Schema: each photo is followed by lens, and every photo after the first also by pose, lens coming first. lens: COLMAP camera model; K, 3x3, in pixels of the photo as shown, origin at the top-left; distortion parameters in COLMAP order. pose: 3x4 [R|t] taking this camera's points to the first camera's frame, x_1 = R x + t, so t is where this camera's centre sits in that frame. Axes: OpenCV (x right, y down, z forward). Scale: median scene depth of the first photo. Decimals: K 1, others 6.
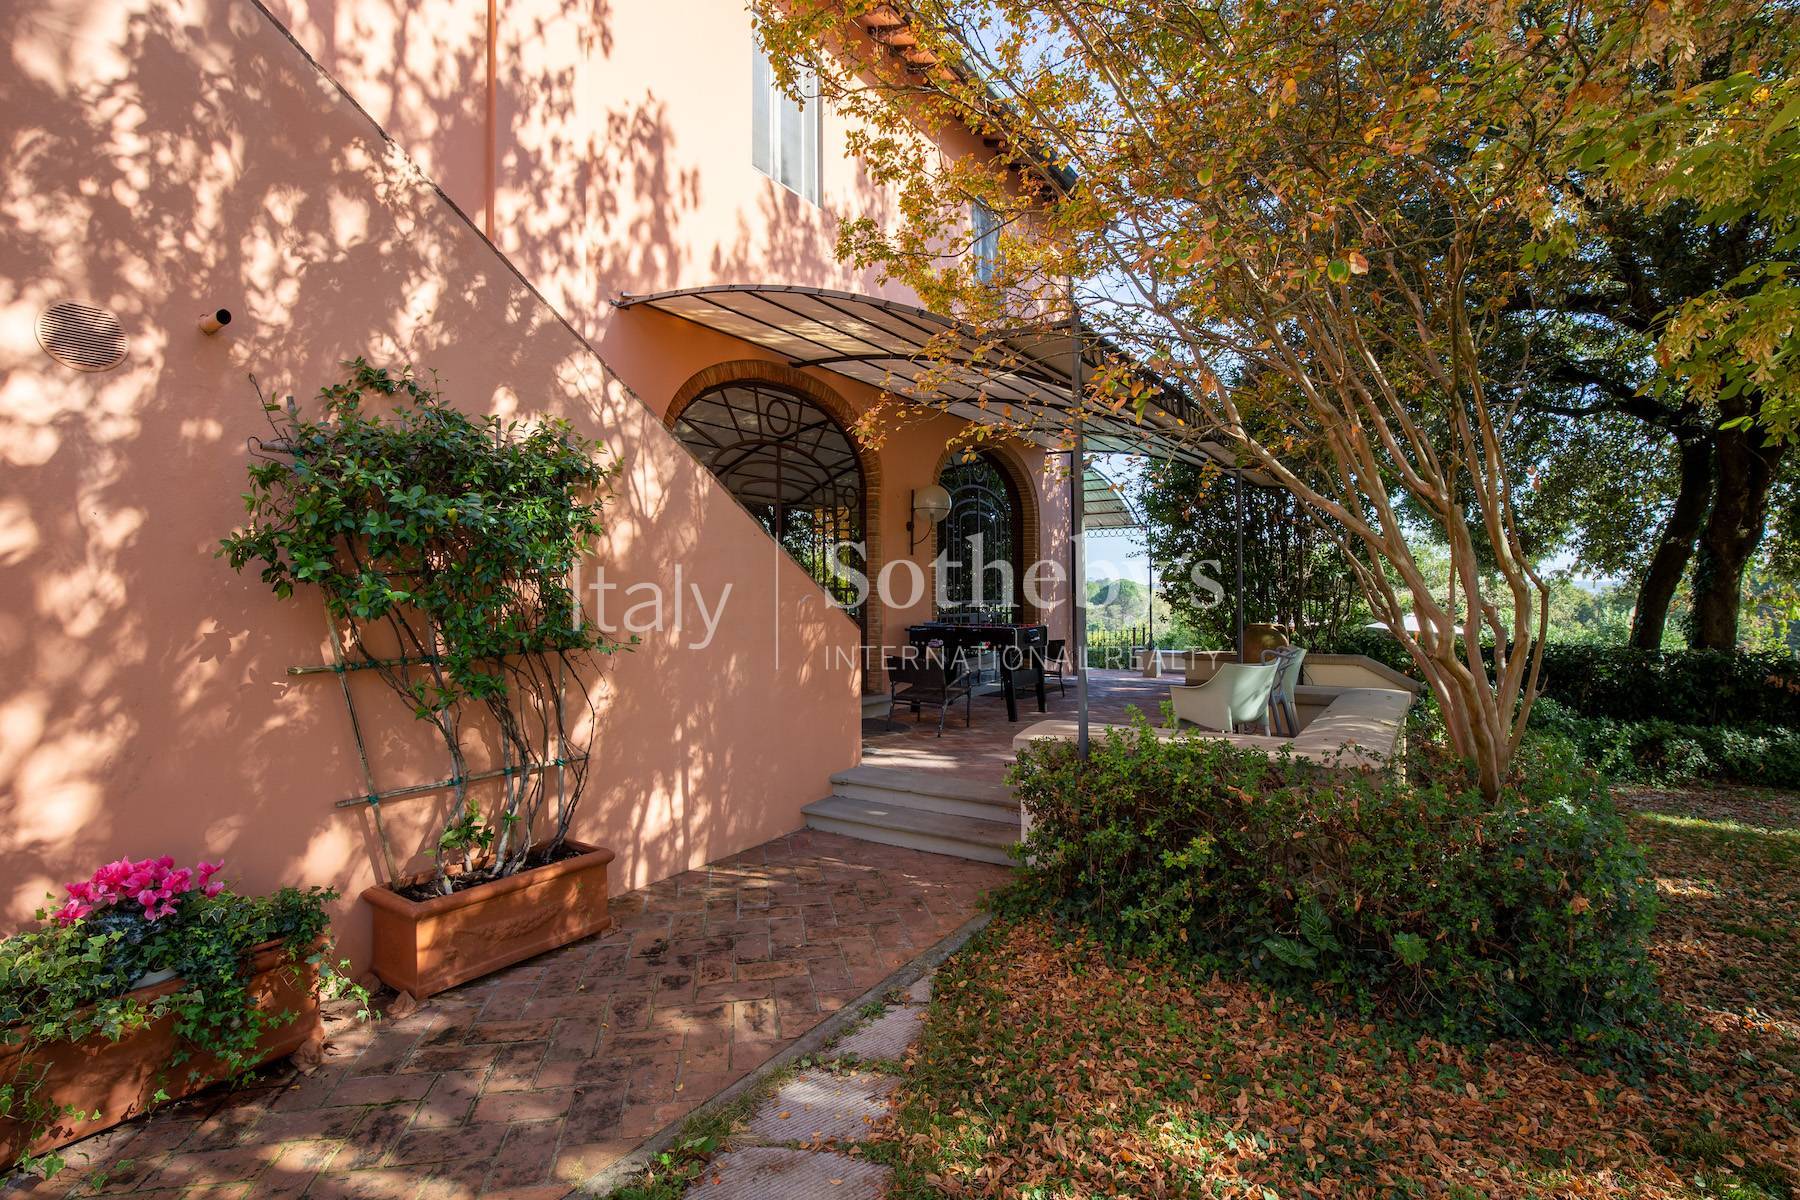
lens RADIAL K [[888.3, 0, 900.0], [0, 888.3, 600.0], [0, 0, 1]] dist [-0.030693, -0.000270]
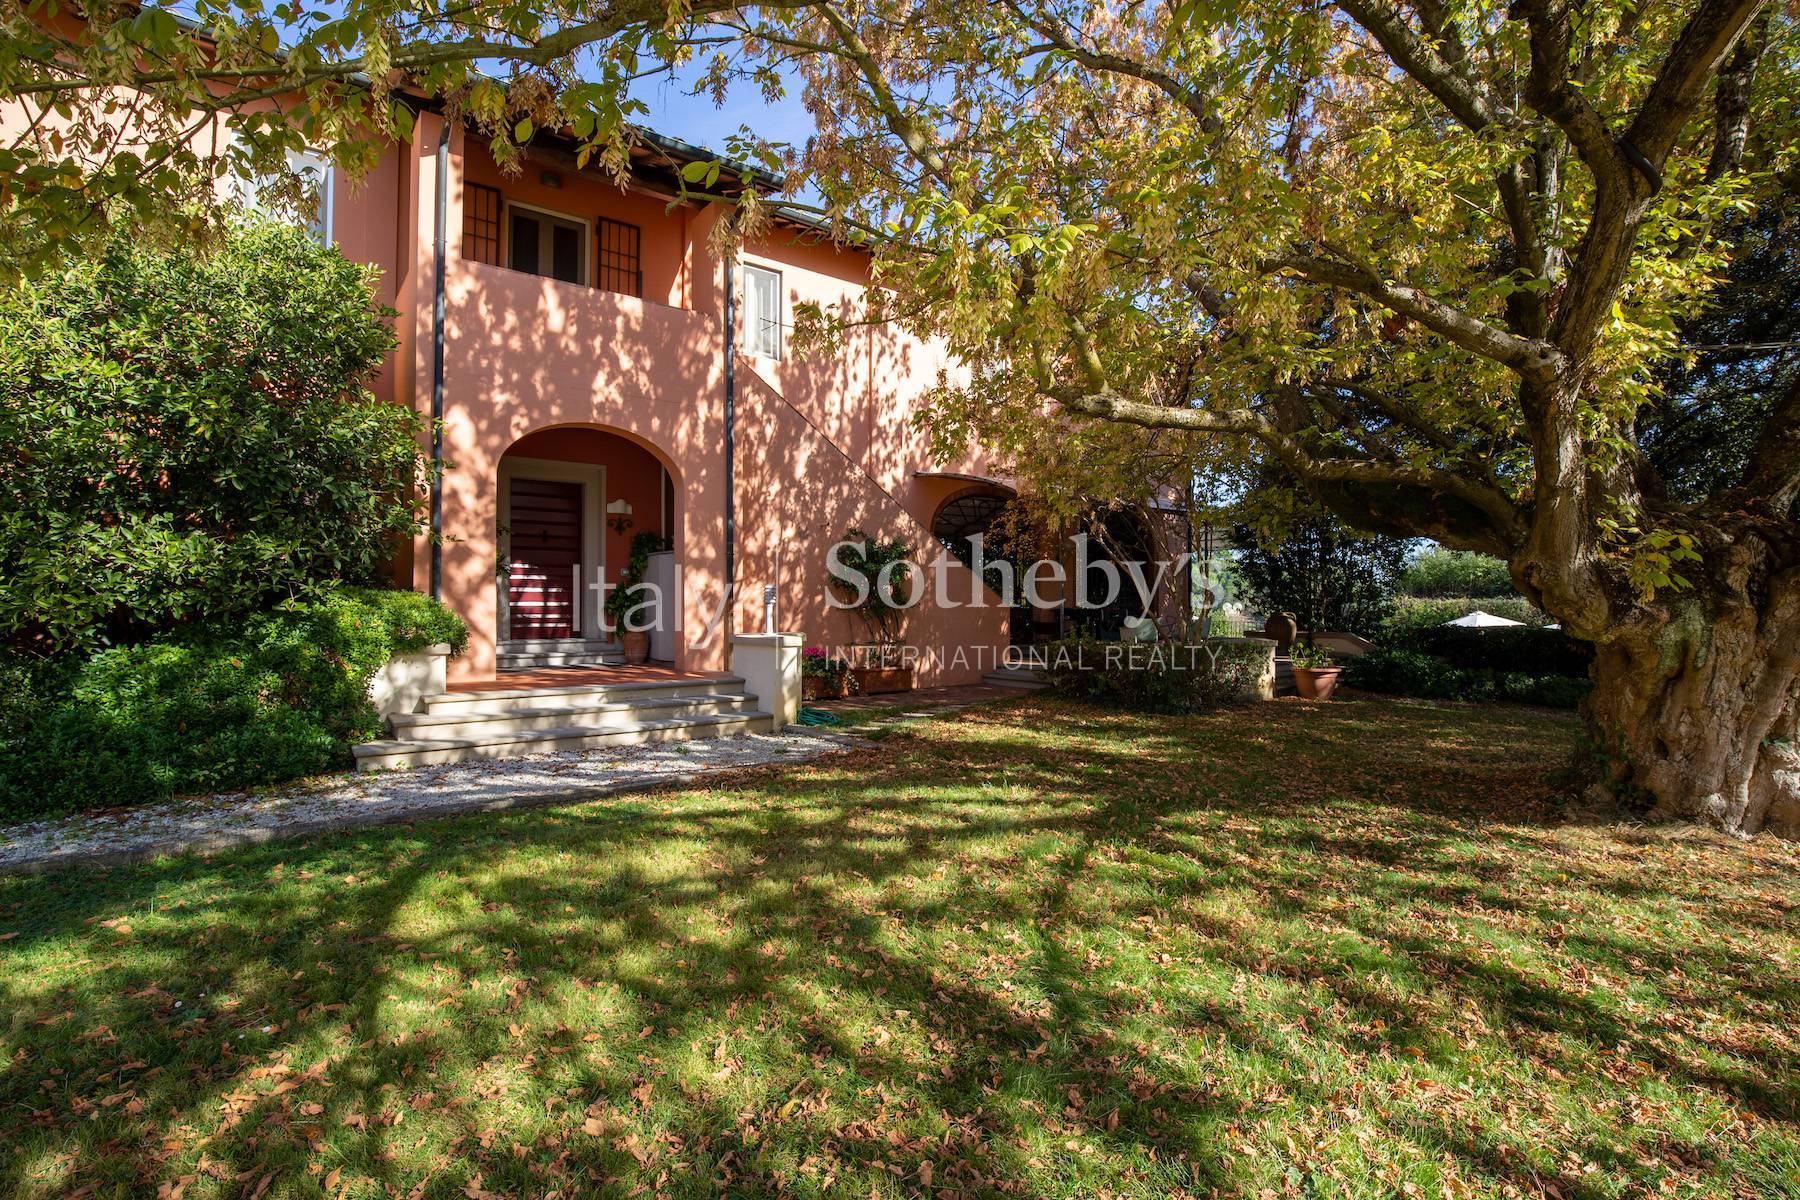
lens RADIAL K [[907.0, 0, 900.0], [0, 907.0, 600.0], [0, 0, 1]] dist [0.000079, 0.000000]
pose [[0.954365, 0.014842, -0.298272, 0.521883], [-0.014104, 0.999890, 0.004626, 0.011455], [0.298308, -0.000208, 0.954470, -1.814163]]
